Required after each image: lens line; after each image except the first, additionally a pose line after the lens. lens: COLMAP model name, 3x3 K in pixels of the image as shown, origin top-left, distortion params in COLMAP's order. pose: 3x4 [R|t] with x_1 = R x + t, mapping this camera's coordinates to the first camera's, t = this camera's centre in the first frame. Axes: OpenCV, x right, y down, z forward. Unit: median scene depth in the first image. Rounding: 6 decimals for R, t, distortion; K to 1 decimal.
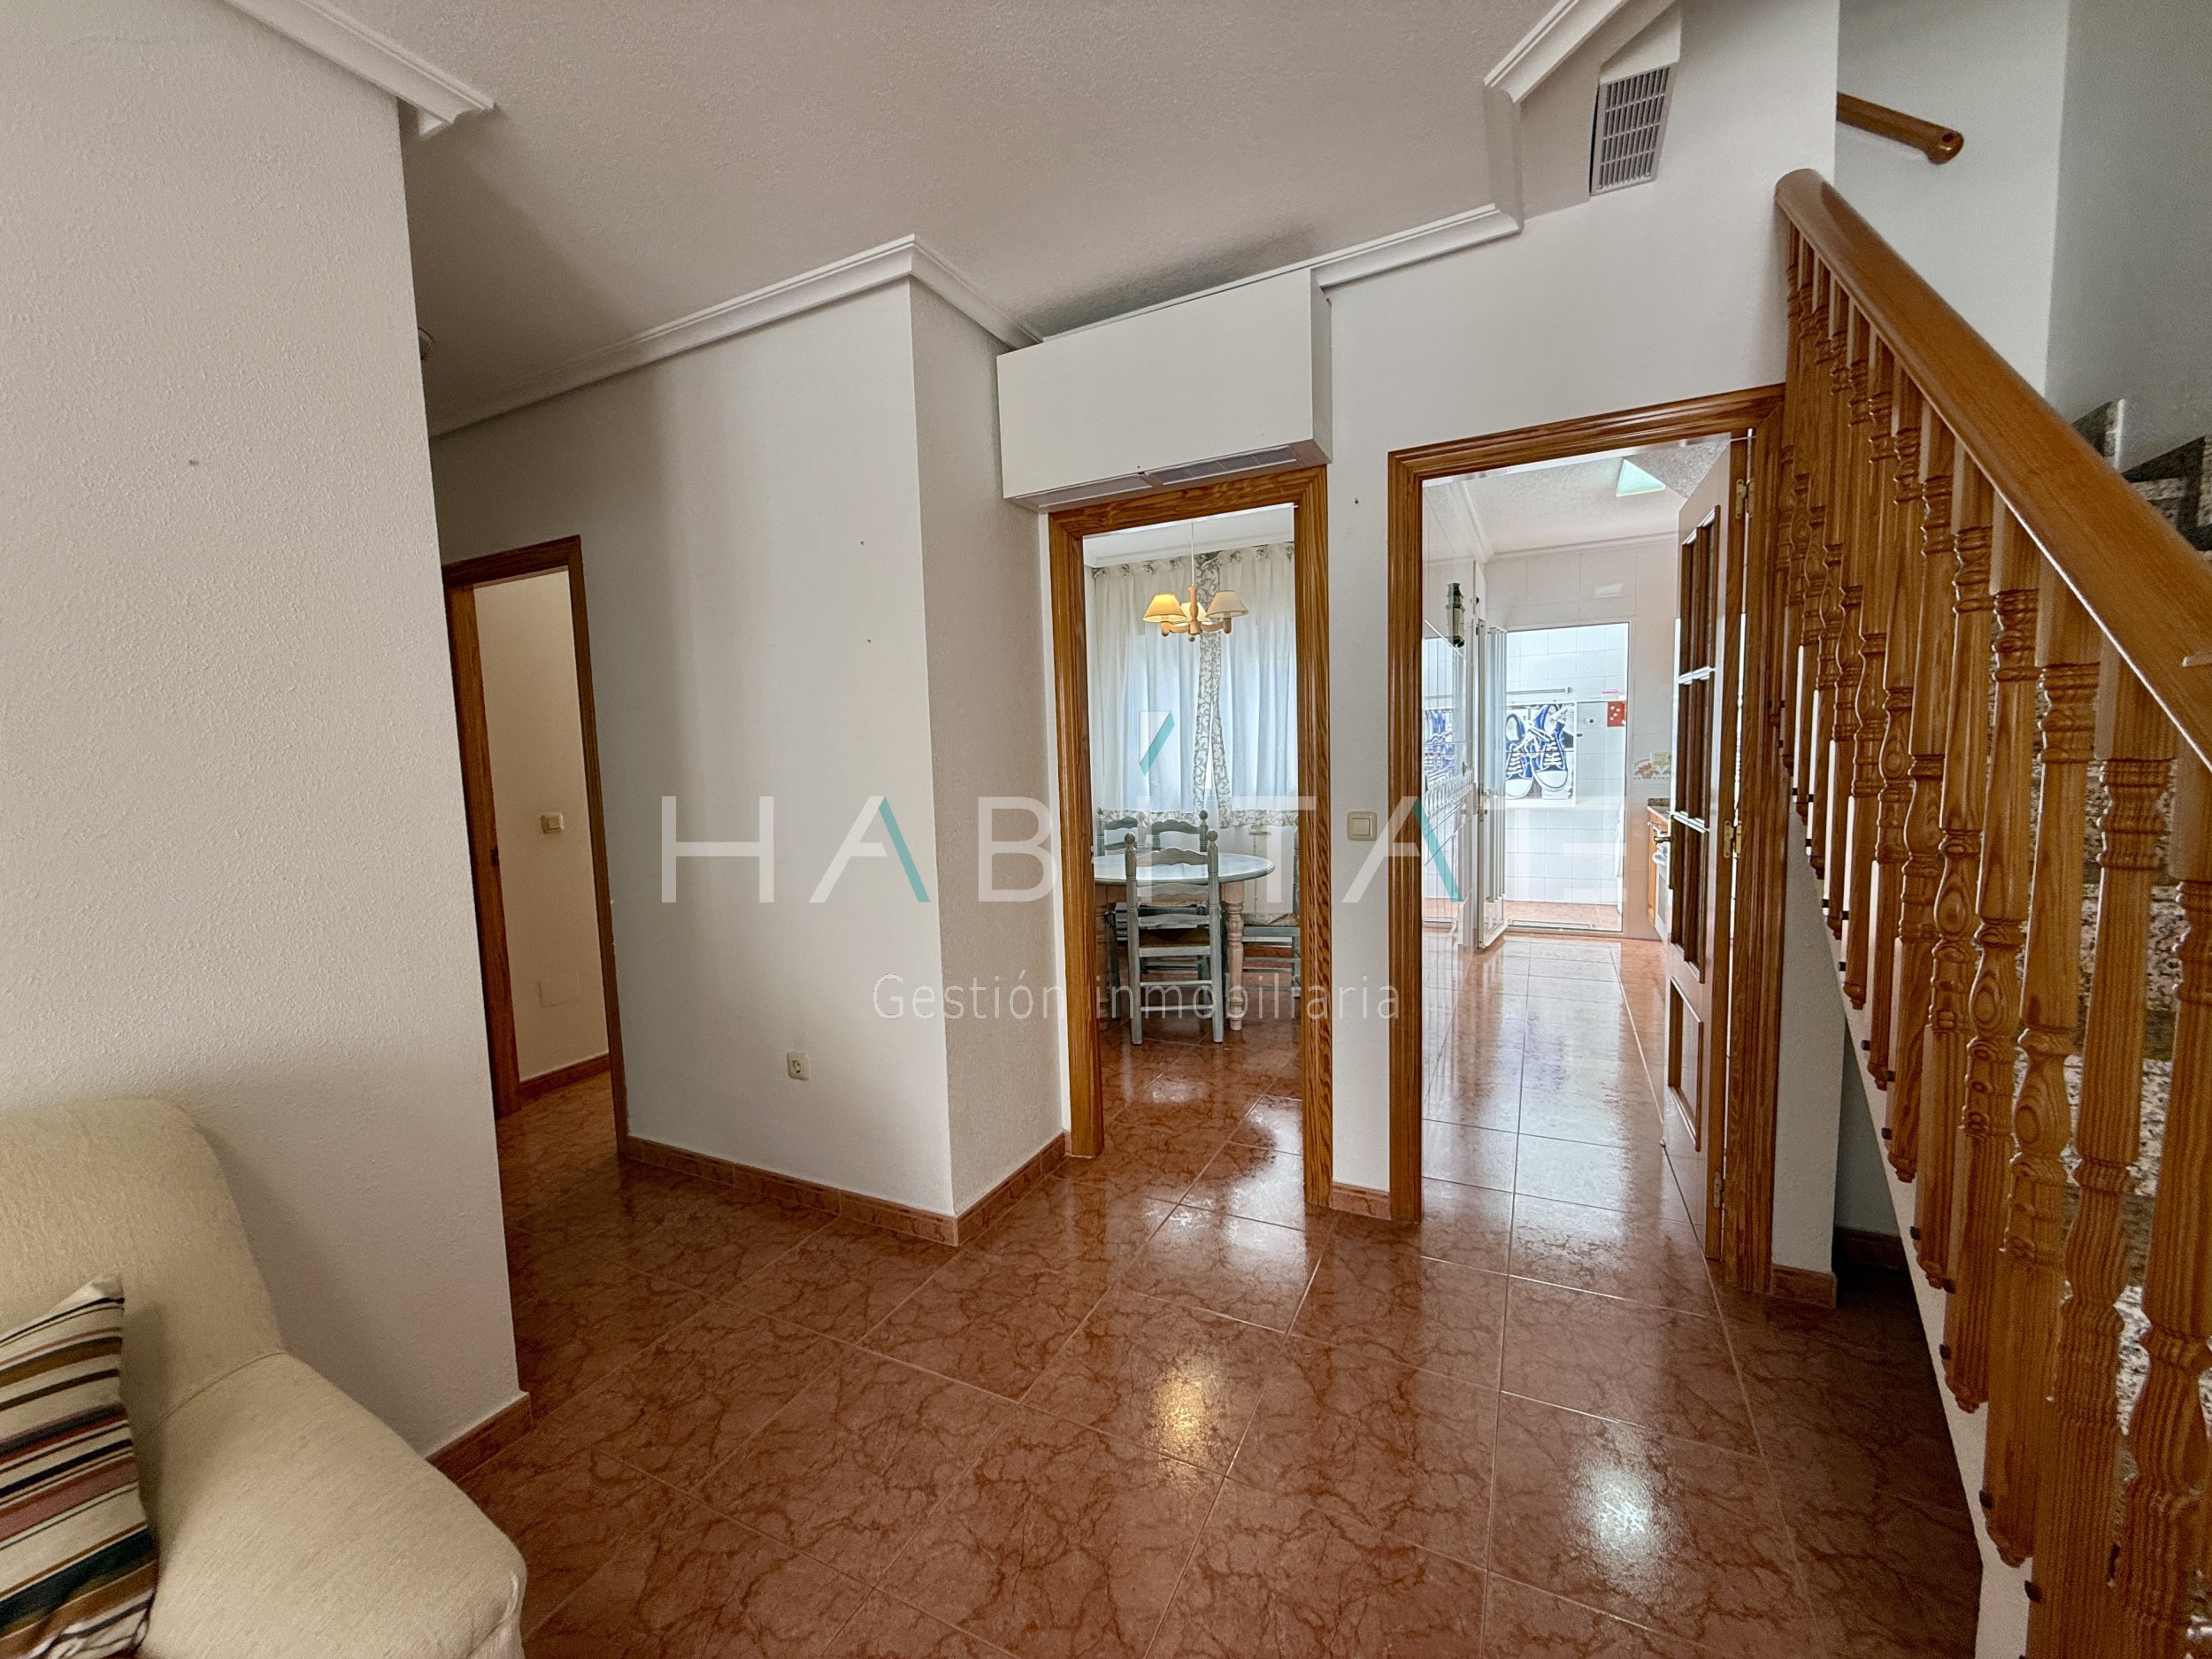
lens RADIAL K [[879.6, 0, 1101.5], [0, 879.6, 829.1], [0, 0, 1]] dist [-0.001361, 0.000411]
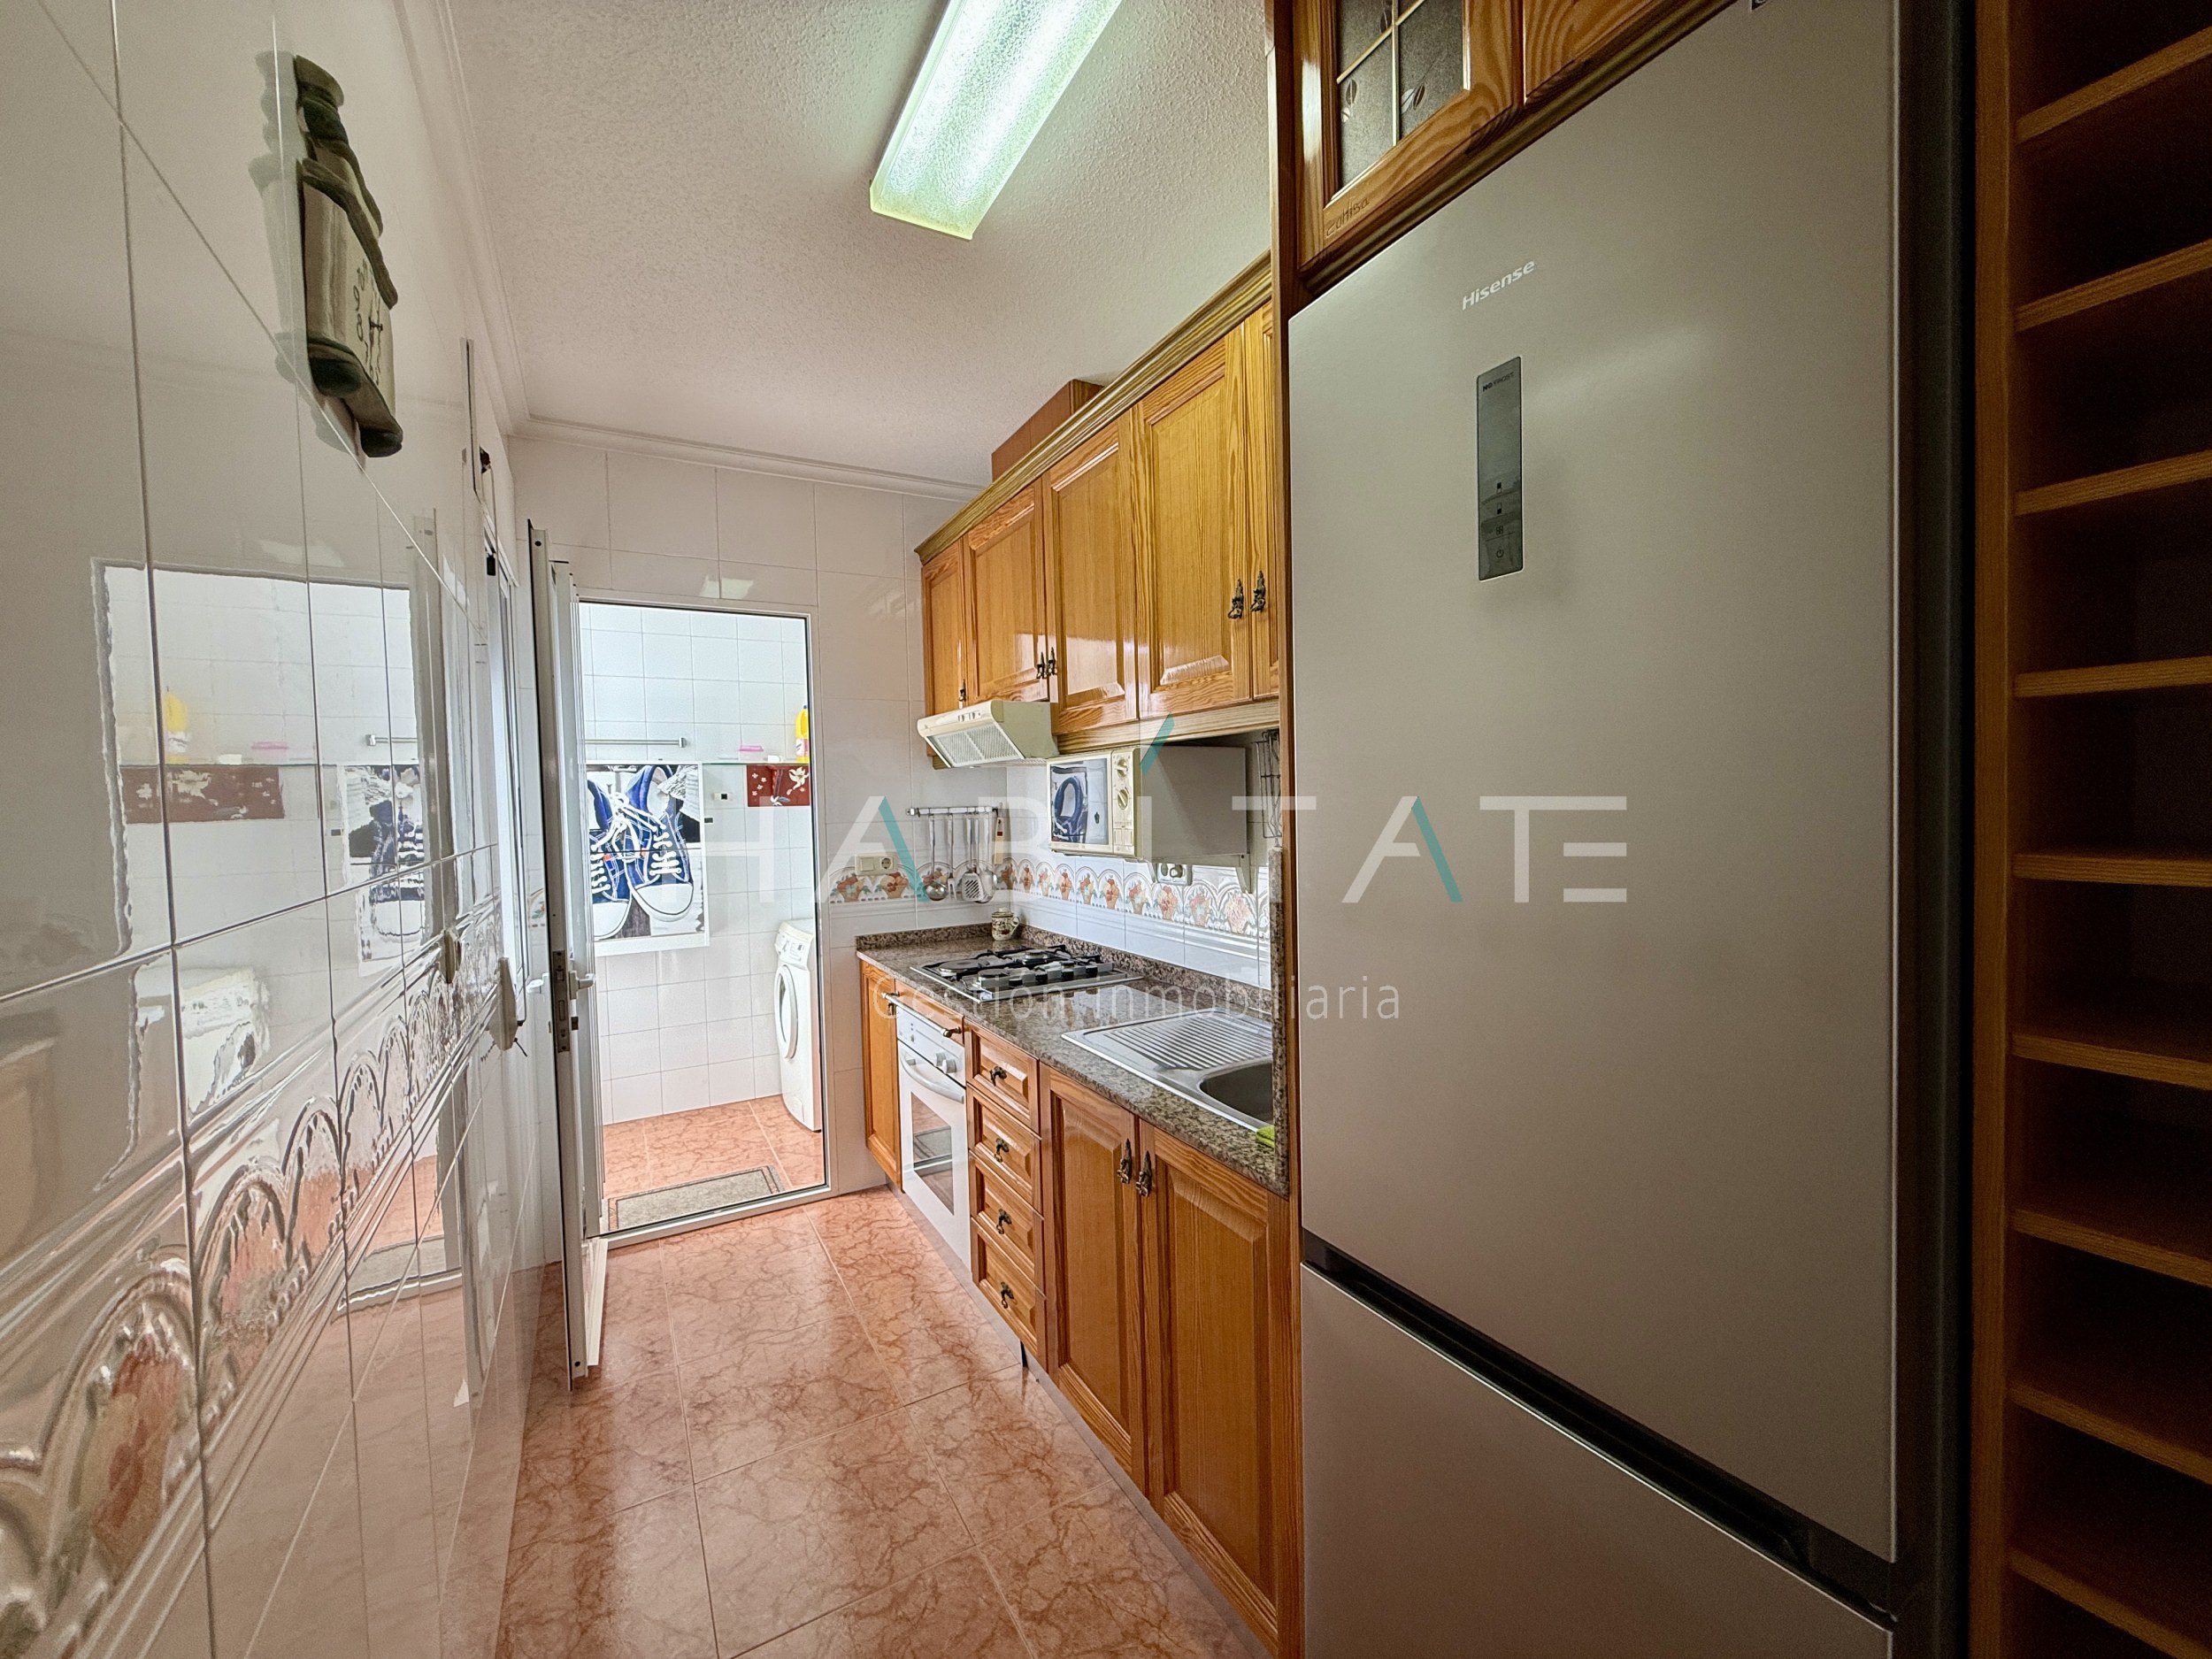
lens RADIAL K [[879.6, 0, 1101.5], [0, 879.6, 829.1], [0, 0, 1]] dist [-0.001361, 0.000411]
pose [[0.552990, -0.011147, 0.833114, 0.547624], [0.080739, 0.995922, -0.040267, -0.152405], [-0.829267, 0.089532, 0.551634, 1.250461]]
